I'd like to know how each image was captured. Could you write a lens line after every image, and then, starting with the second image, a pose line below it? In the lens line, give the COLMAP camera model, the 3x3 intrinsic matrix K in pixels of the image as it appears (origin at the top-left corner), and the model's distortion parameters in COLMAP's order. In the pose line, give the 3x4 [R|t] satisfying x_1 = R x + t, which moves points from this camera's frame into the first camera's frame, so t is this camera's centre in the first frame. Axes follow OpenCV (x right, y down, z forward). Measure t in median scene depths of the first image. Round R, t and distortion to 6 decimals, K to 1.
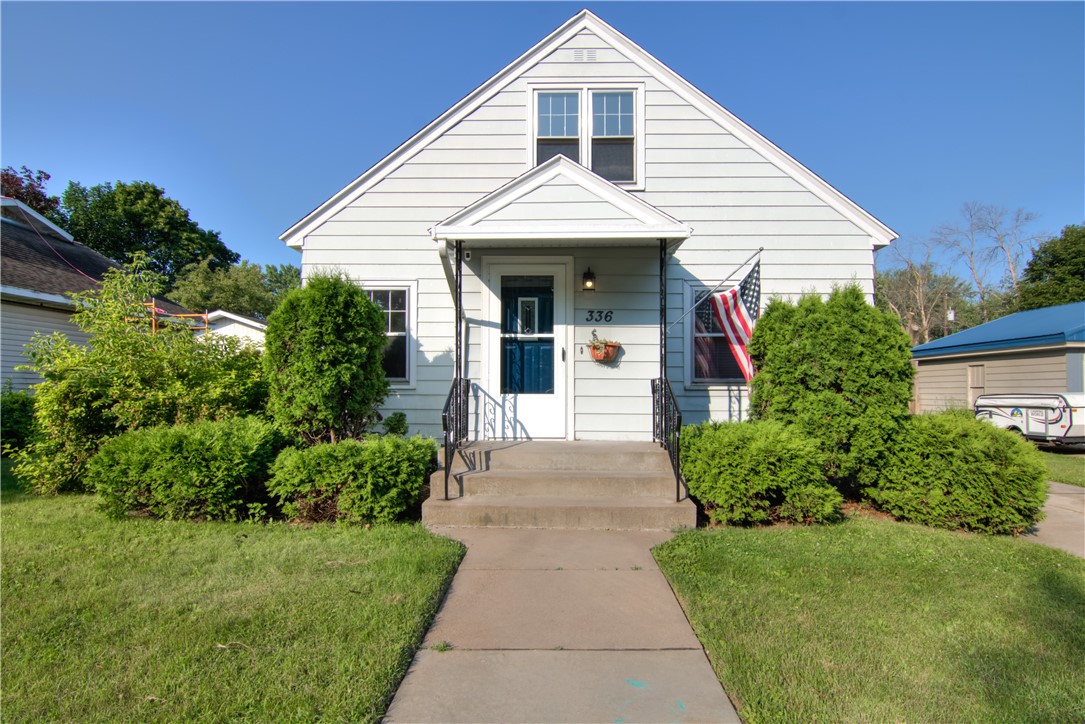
lens RADIAL K [[555.7, 0, 543.1], [0, 555.7, 378.4], [0, 0, 1]] dist [-0.006313, -0.002156]
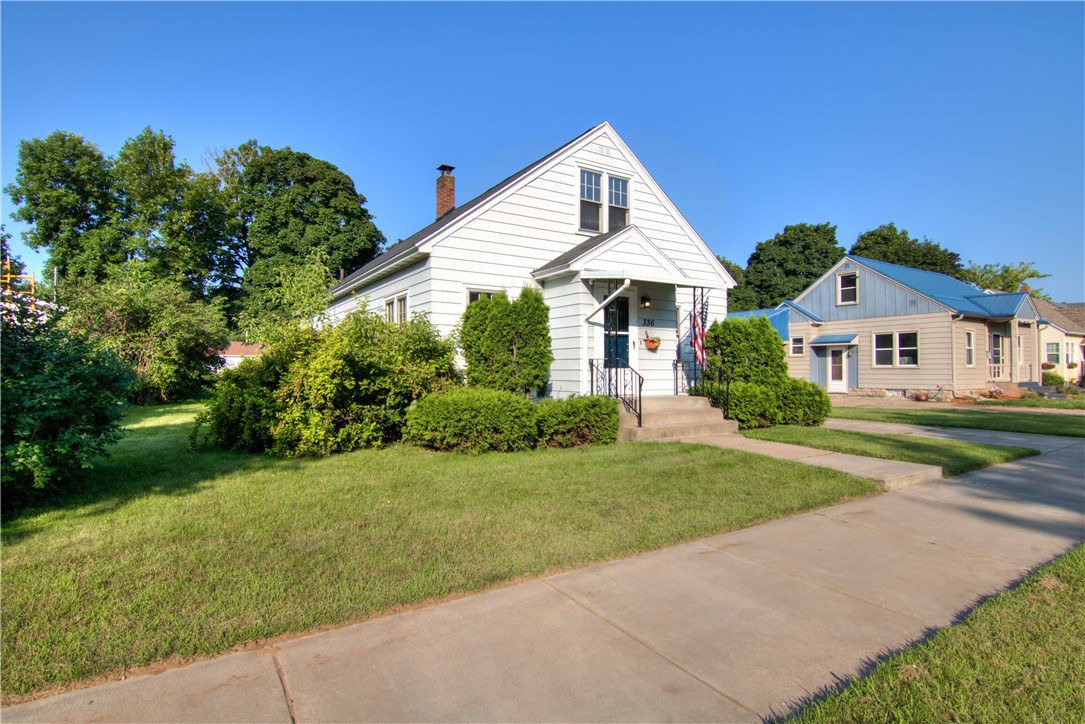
lens RADIAL K [[555.7, 0, 543.7], [0, 555.7, 366.3], [0, 0, 1]] dist [-0.006313, -0.002156]
pose [[0.835300, 0.001408, 0.549792, -1.101936], [-0.008653, 0.999907, 0.010585, 0.007302], [-0.549726, -0.013598, 0.835234, -0.252915]]
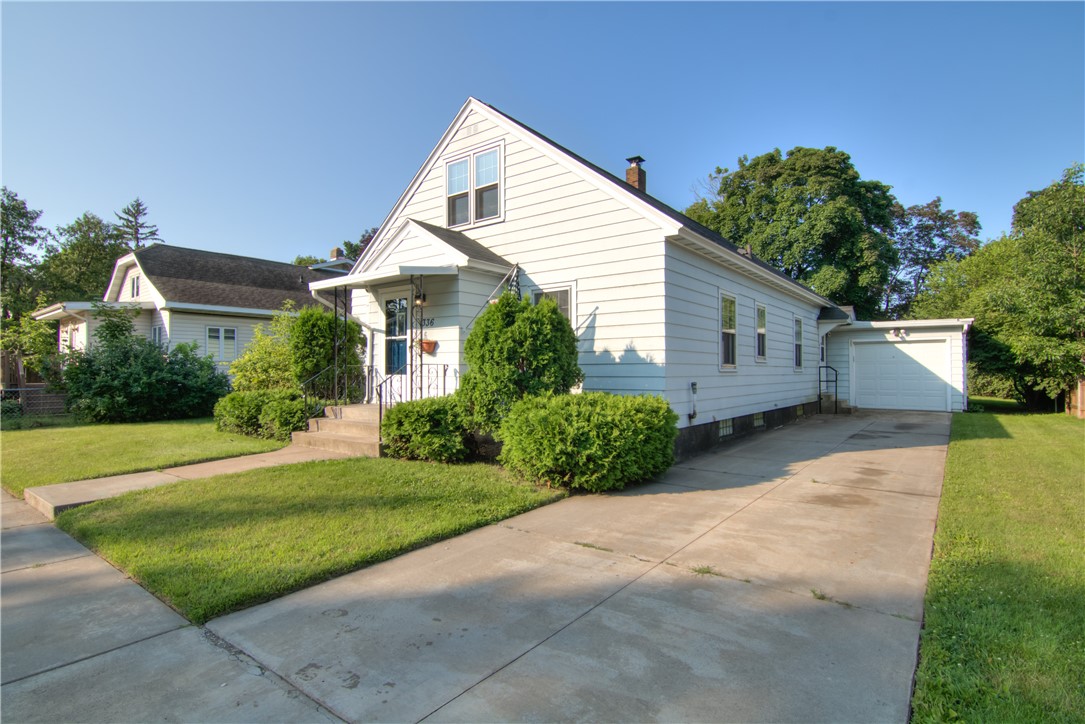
lens RADIAL K [[555.7, 0, 542.4], [0, 555.7, 362.8], [0, 0, 1]] dist [-0.006313, -0.002156]
pose [[0.810729, -0.016248, -0.585196, 1.221908], [0.017579, 0.999840, -0.003407, 0.006716], [0.585158, -0.007525, 0.810884, -0.028693]]
